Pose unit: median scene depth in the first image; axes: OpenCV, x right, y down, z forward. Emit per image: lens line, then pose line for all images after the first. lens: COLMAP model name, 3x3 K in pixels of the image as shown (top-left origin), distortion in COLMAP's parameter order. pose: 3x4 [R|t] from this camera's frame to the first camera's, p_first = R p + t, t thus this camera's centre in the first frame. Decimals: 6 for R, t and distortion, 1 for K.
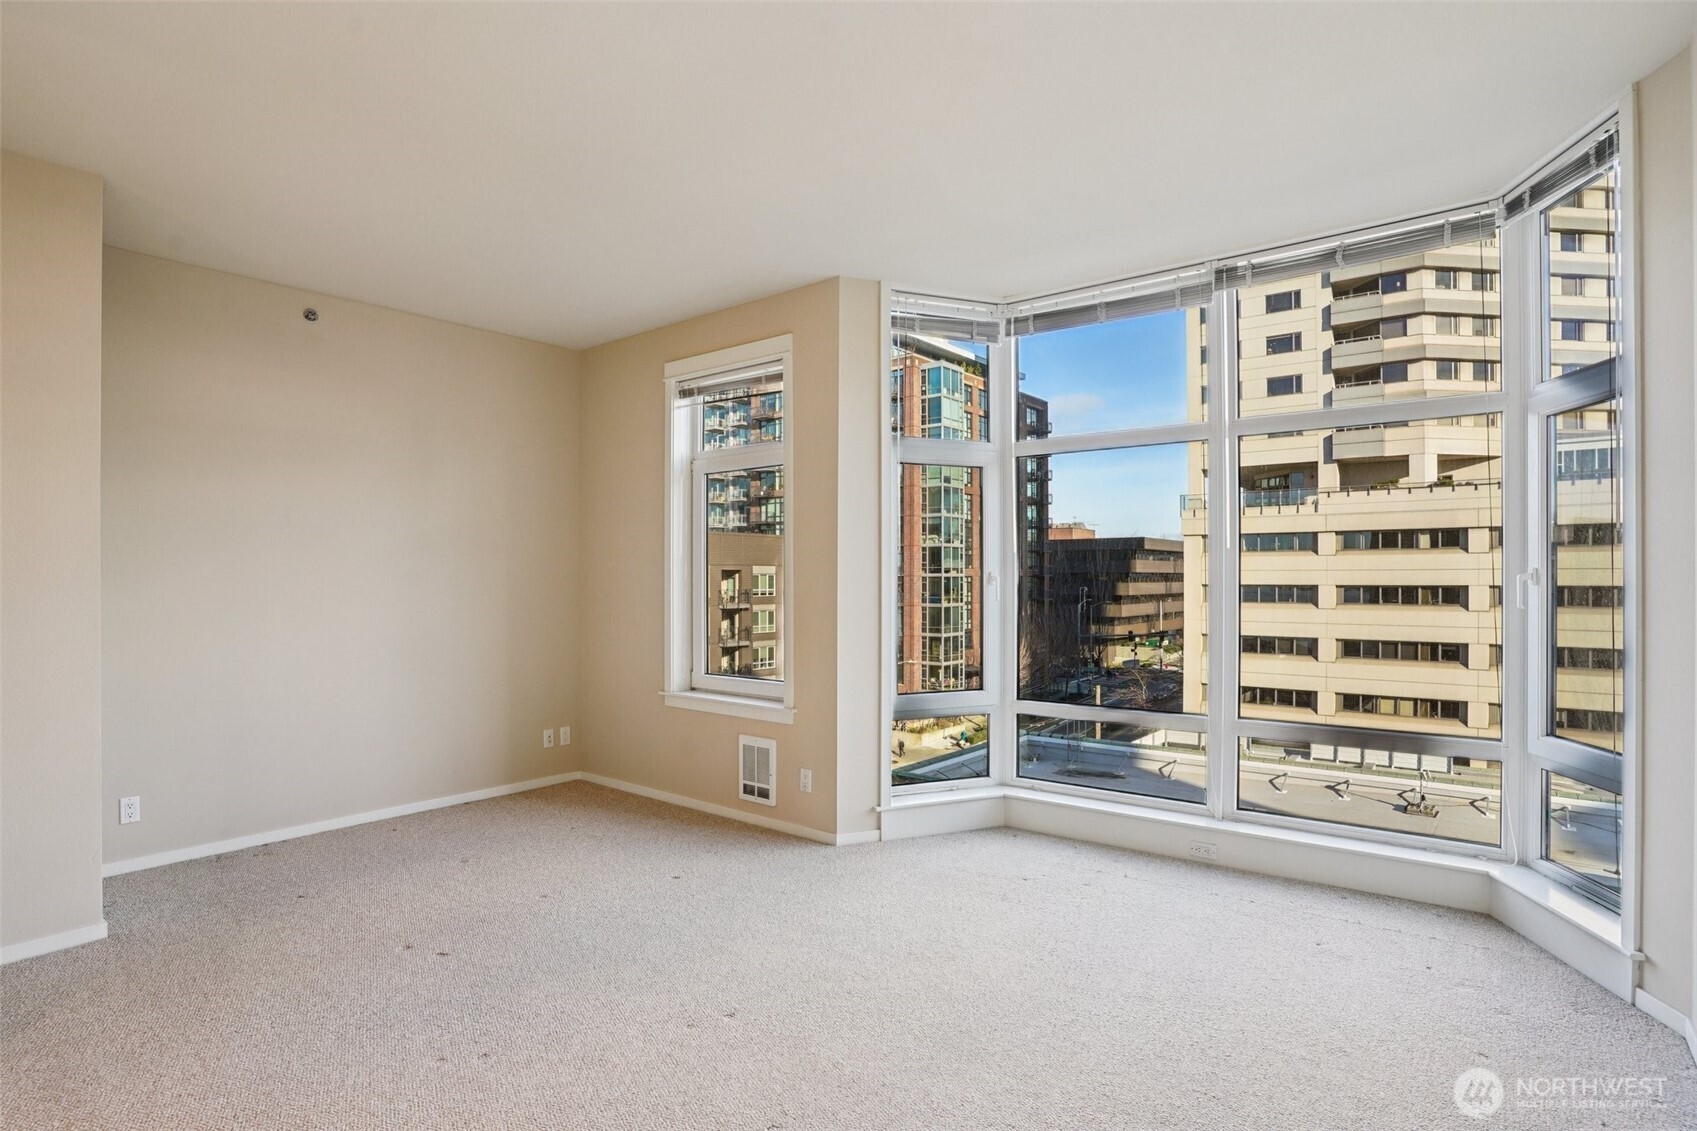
lens RADIAL K [[840.1, 0, 854.3], [0, 840.1, 585.5], [0, 0, 1]] dist [-0.055641, 0.000207]
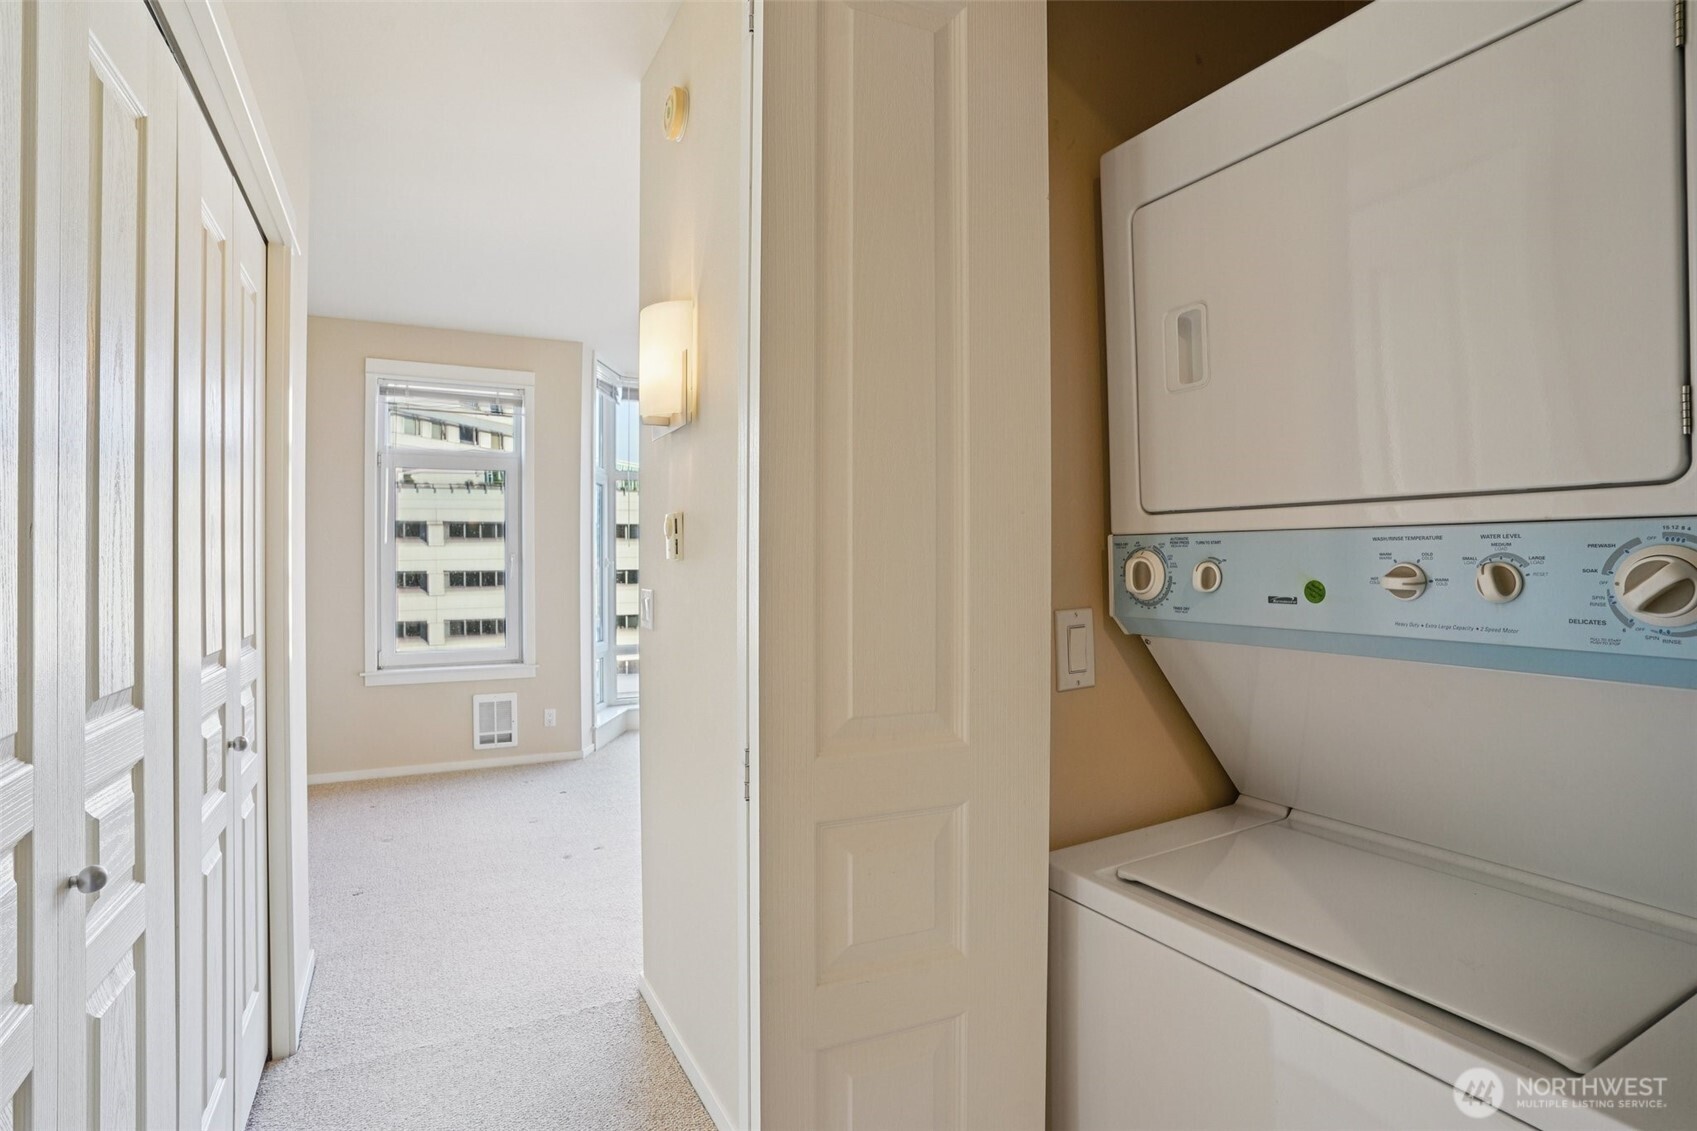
lens RADIAL K [[835.4, 0, 848.5], [0, 835.4, 565.5], [0, 0, 1]] dist [-0.069752, 0.028799]
pose [[0.395788, -0.004992, 0.918328, -1.021144], [0.010621, 0.999943, 0.000858, -0.000632], [-0.918280, 0.009415, 0.395819, 0.056992]]
